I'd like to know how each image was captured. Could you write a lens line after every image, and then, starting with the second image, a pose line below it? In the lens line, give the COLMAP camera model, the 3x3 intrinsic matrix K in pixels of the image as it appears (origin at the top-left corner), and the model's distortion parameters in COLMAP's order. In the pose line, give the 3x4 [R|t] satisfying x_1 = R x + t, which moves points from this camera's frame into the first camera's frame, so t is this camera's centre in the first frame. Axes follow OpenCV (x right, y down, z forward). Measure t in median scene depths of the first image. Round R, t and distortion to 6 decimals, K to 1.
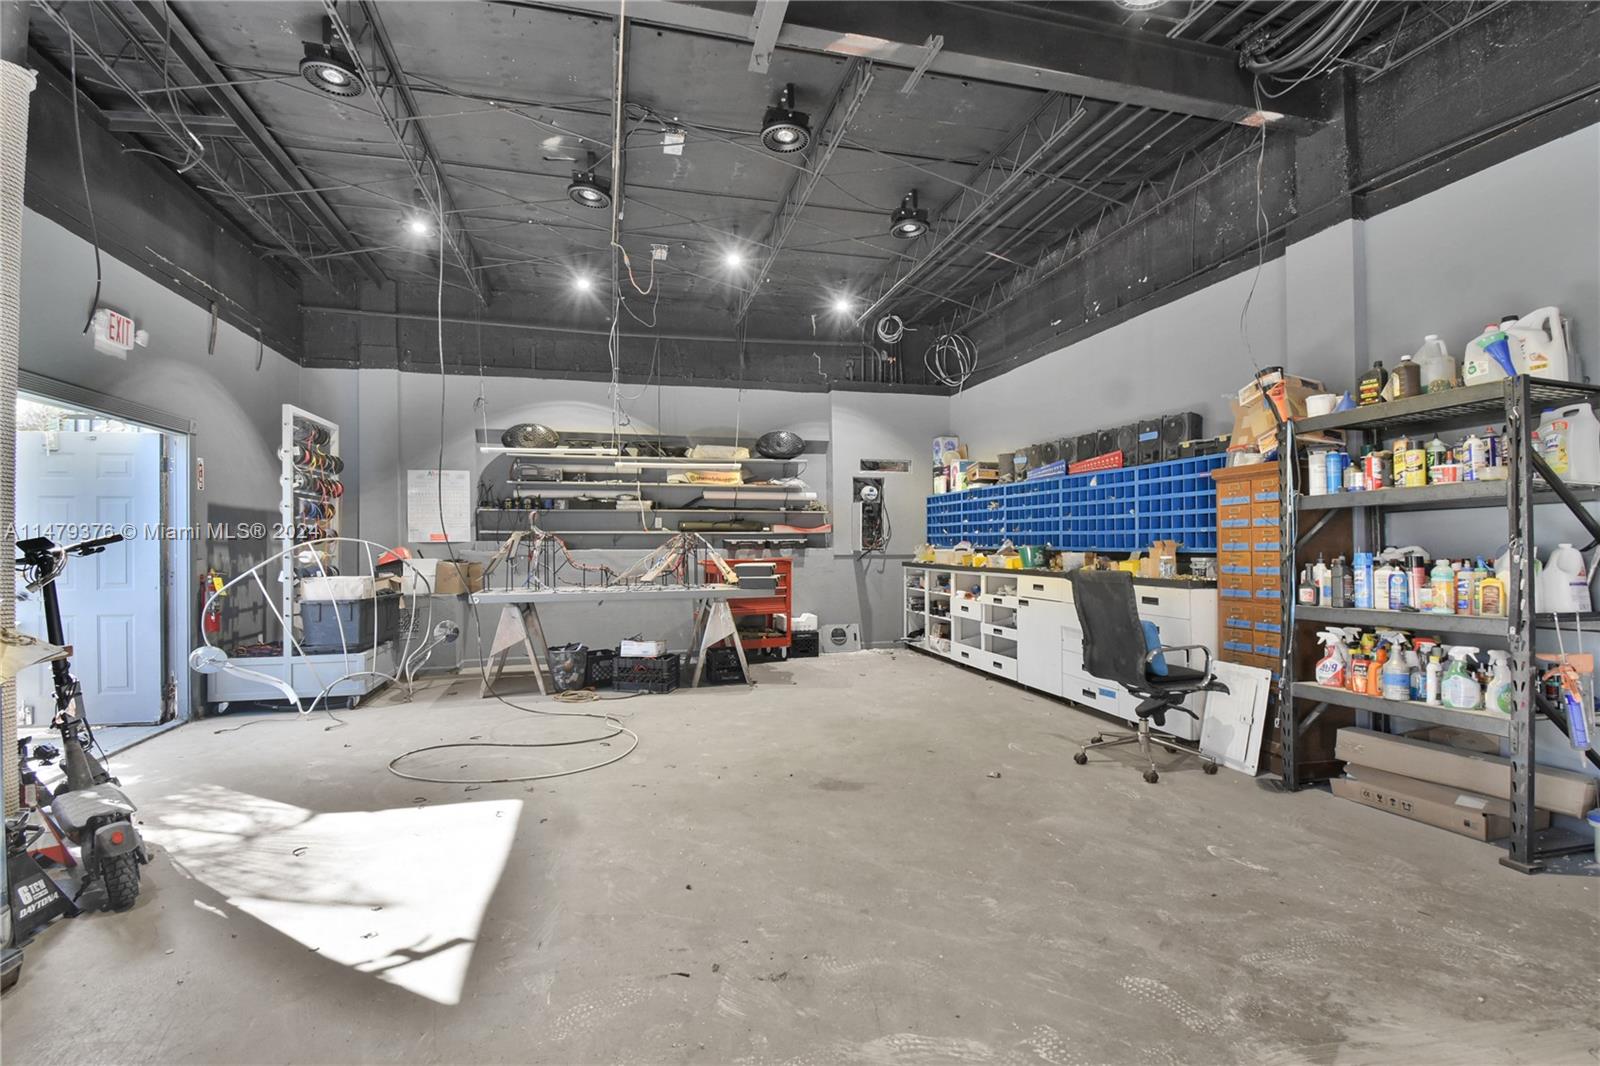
lens RADIAL K [[704.9, 0, 792.6], [0, 704.9, 540.8], [0, 0, 1]] dist [0.001281, -0.015250]
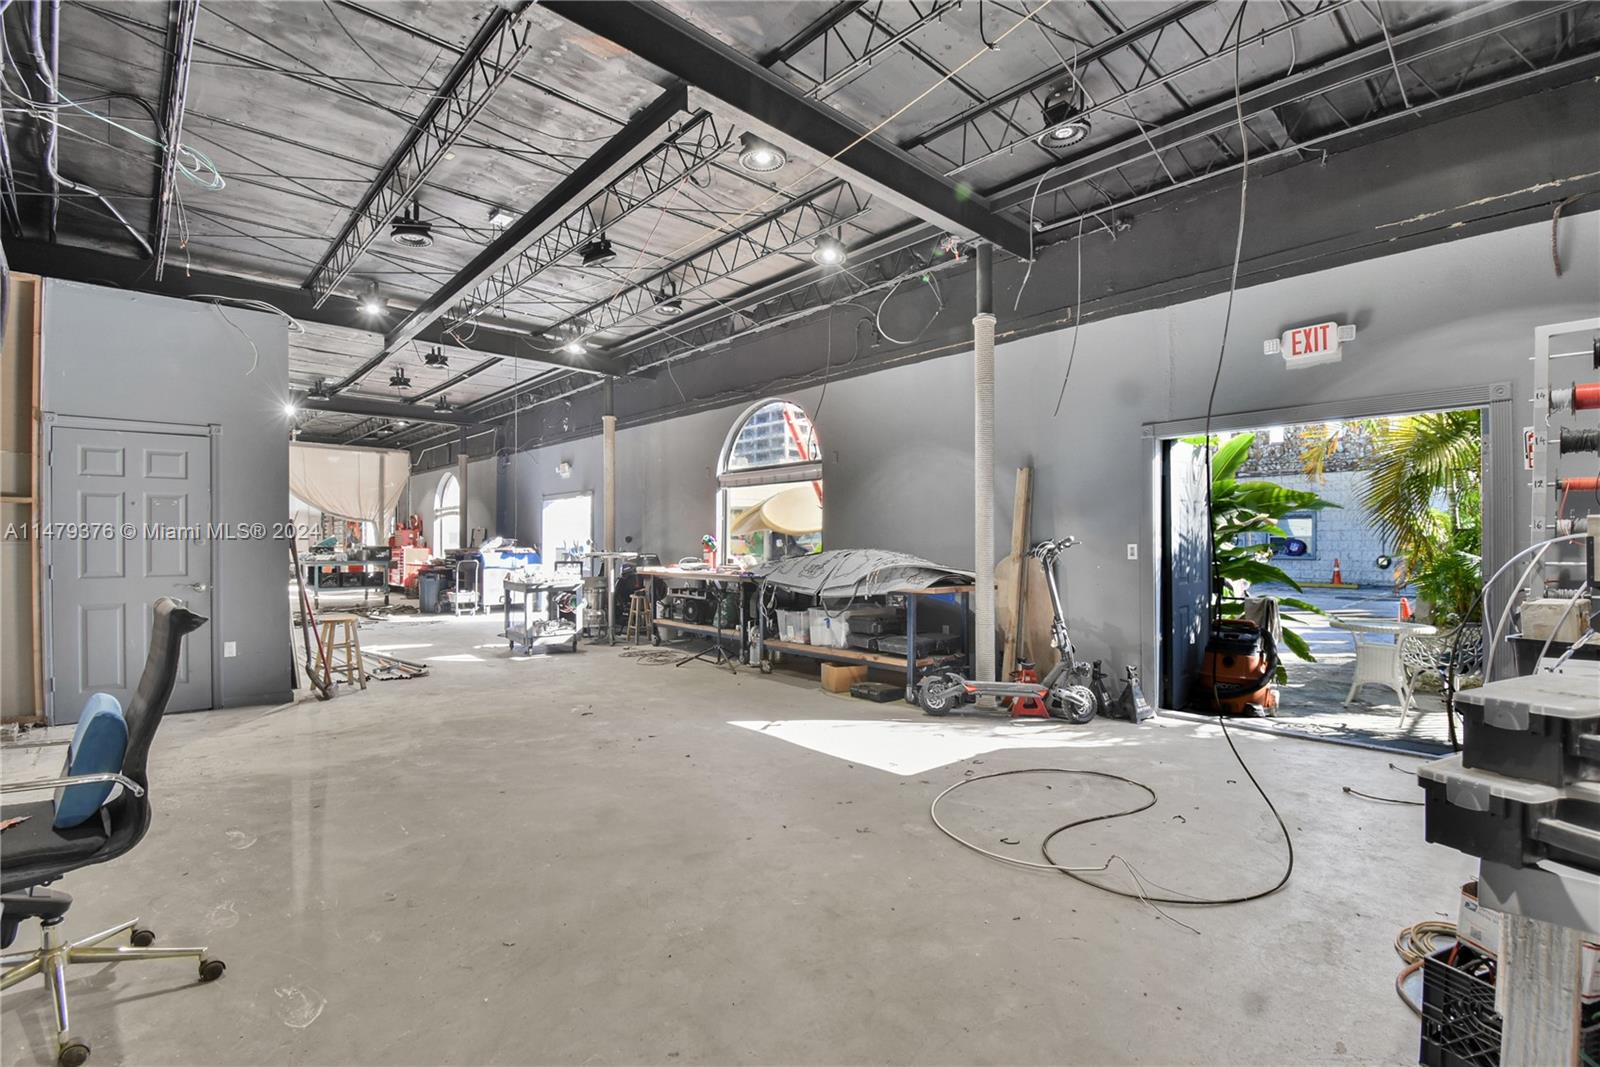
lens RADIAL K [[704.9, 0, 792.6], [0, 704.9, 541.3], [0, 0, 1]] dist [0.001281, -0.015250]
pose [[-0.876419, 0.004548, -0.481527, 0.427661], [0.006345, 0.999978, -0.002104, -0.007032], [0.481507, -0.004900, -0.876428, 2.565920]]
